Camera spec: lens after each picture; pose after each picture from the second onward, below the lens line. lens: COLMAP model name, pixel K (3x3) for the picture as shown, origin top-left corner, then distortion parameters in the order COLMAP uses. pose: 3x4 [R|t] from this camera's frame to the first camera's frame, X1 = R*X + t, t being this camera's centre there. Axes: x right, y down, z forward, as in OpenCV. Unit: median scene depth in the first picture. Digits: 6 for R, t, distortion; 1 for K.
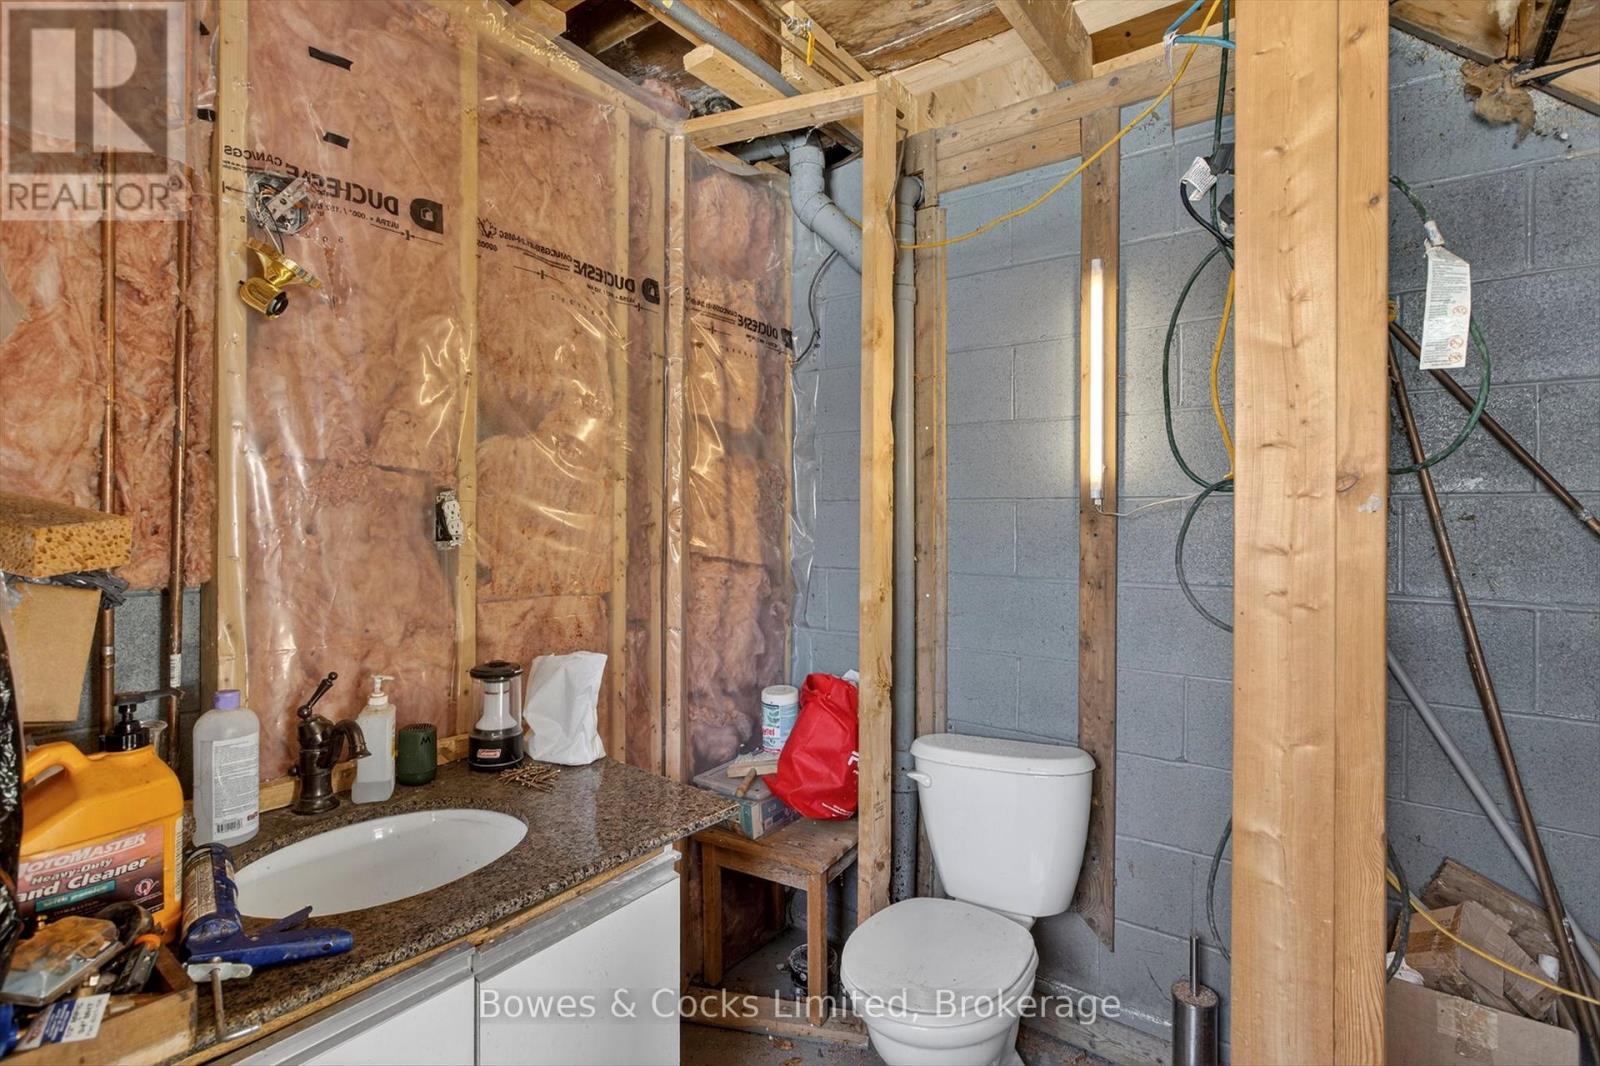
lens RADIAL K [[801.1, 0, 796.4], [0, 801.1, 513.1], [0, 0, 1]] dist [-0.015453, 0.011543]
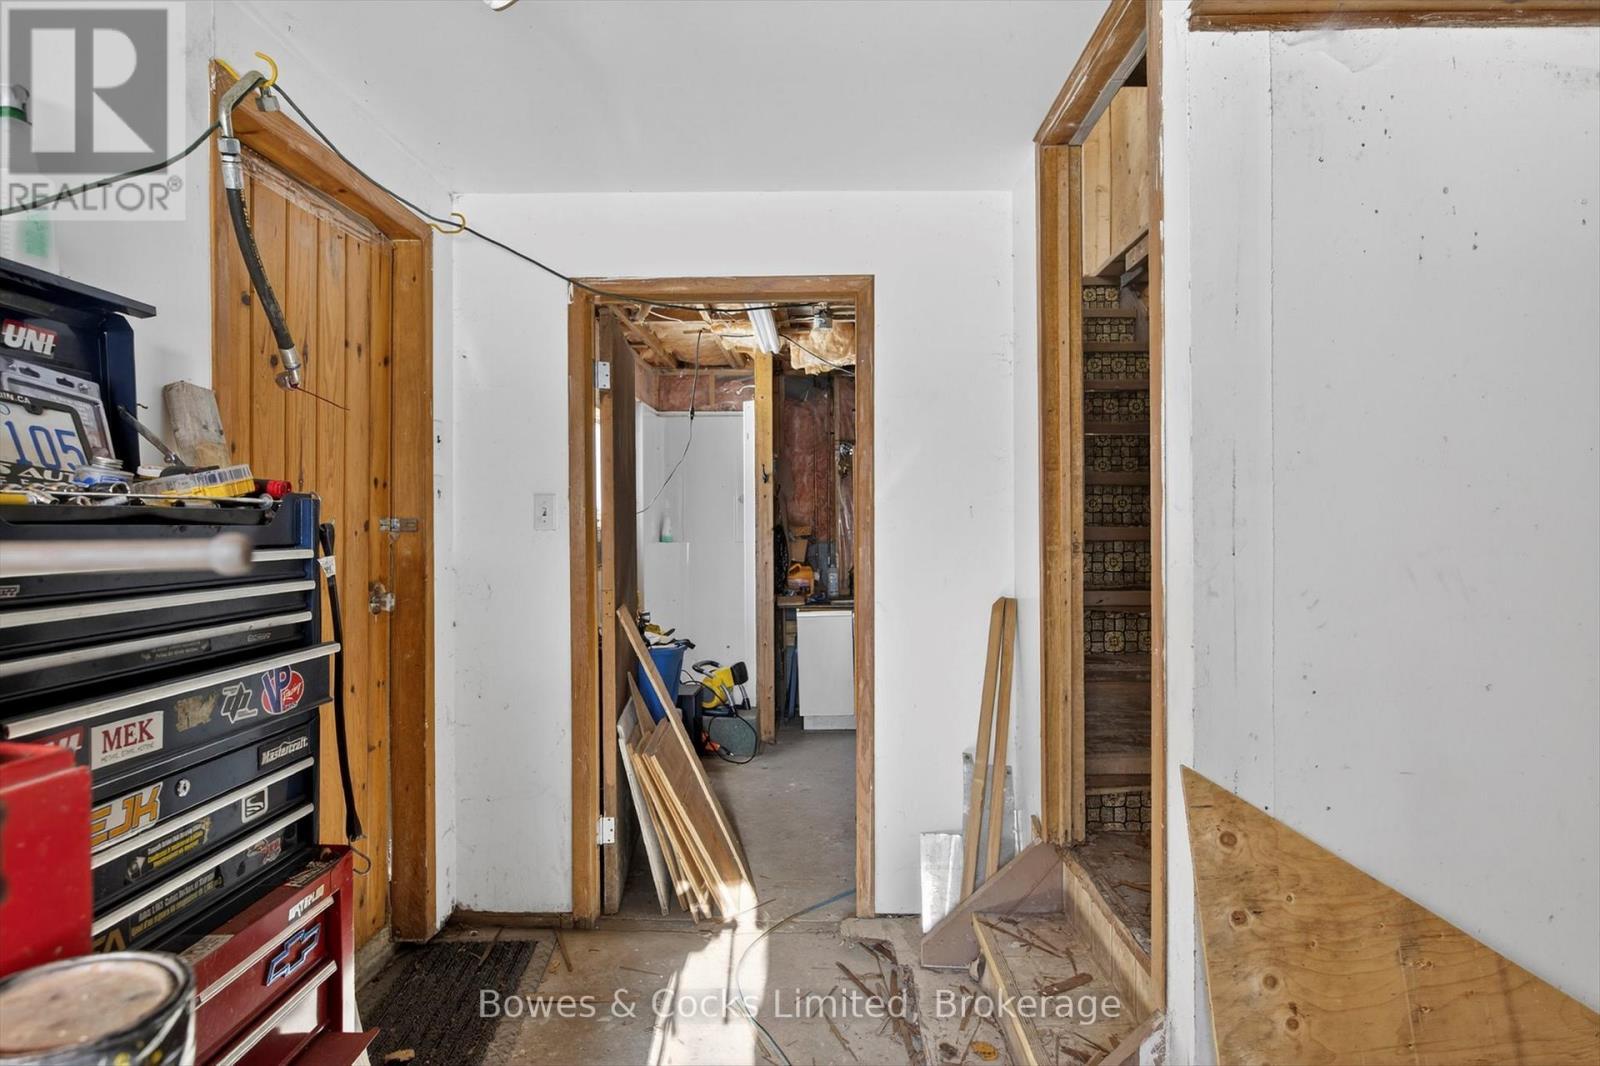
lens RADIAL K [[881.9, 0, 793.3], [0, 881.9, 518.1], [0, 0, 1]] dist [0.001571, 0.001036]
pose [[0.577921, -0.014427, -0.815965, 2.337869], [0.010940, 0.999891, -0.009930, 0.006291], [0.816019, -0.003188, 0.578016, -1.499816]]
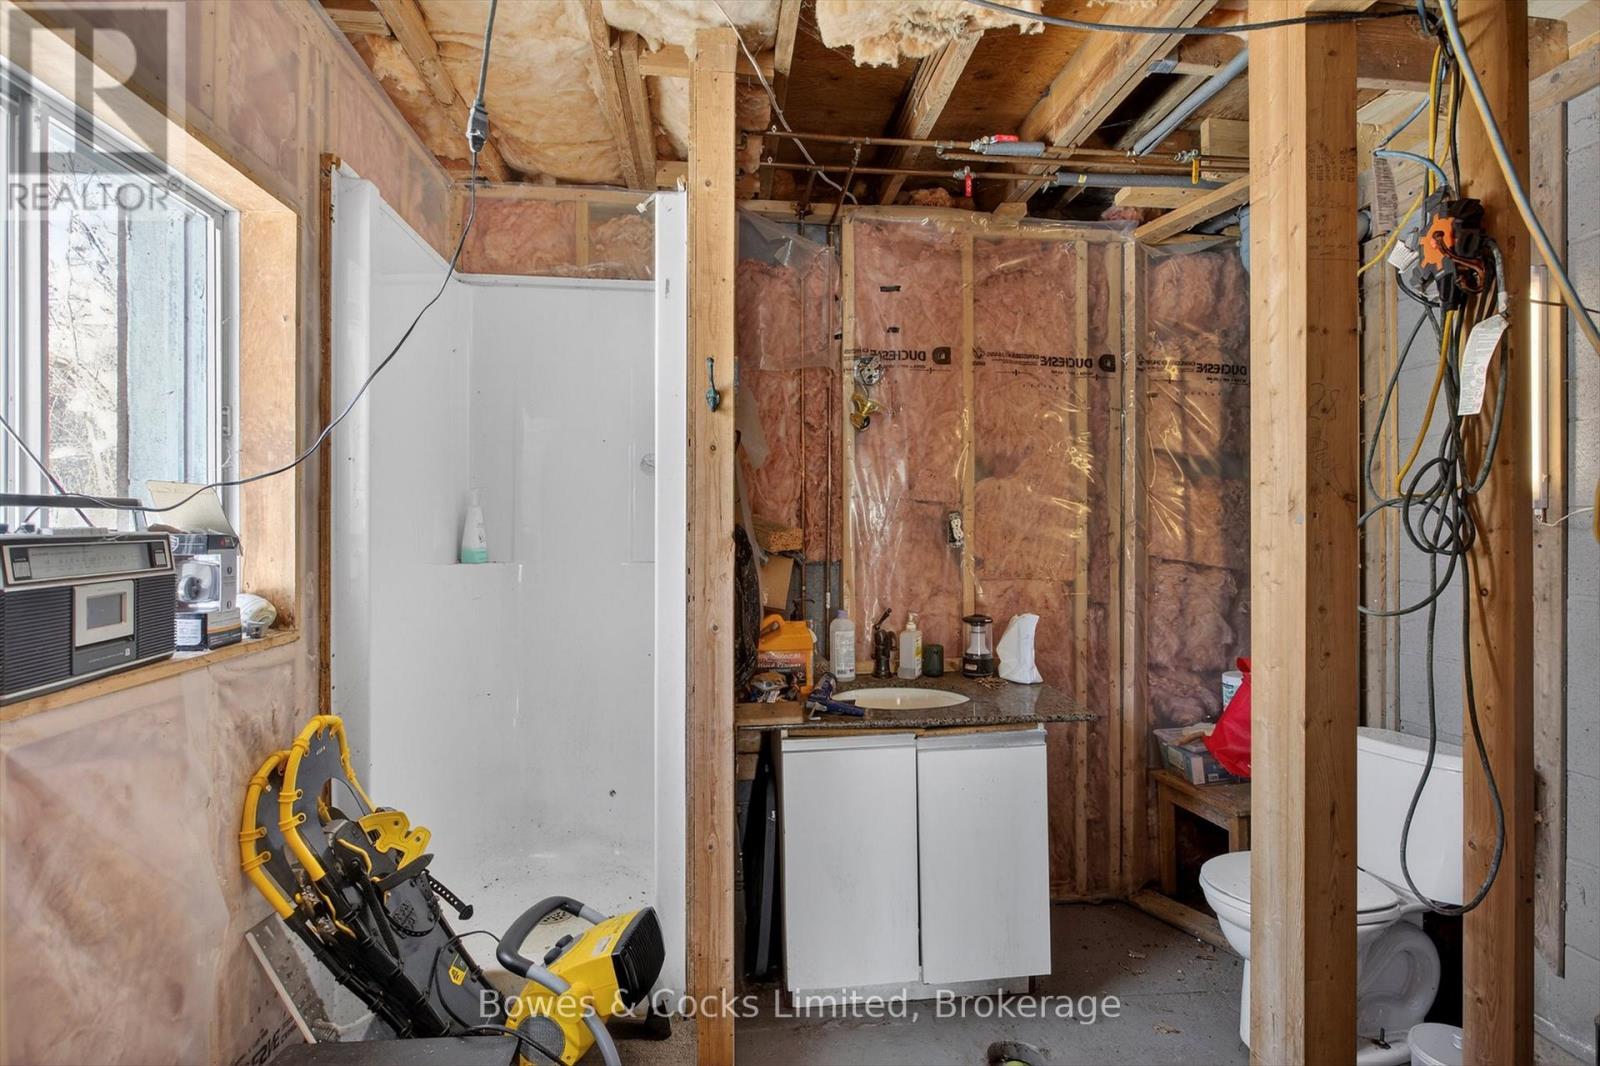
lens RADIAL K [[881.9, 0, 793.3], [0, 881.9, 518.1], [0, 0, 1]] dist [0.001571, 0.001036]
pose [[0.668762, -0.010353, -0.743405, 0.682335], [0.005013, 0.999943, -0.009416, -0.001029], [0.743460, 0.002570, 0.668775, -0.483454]]
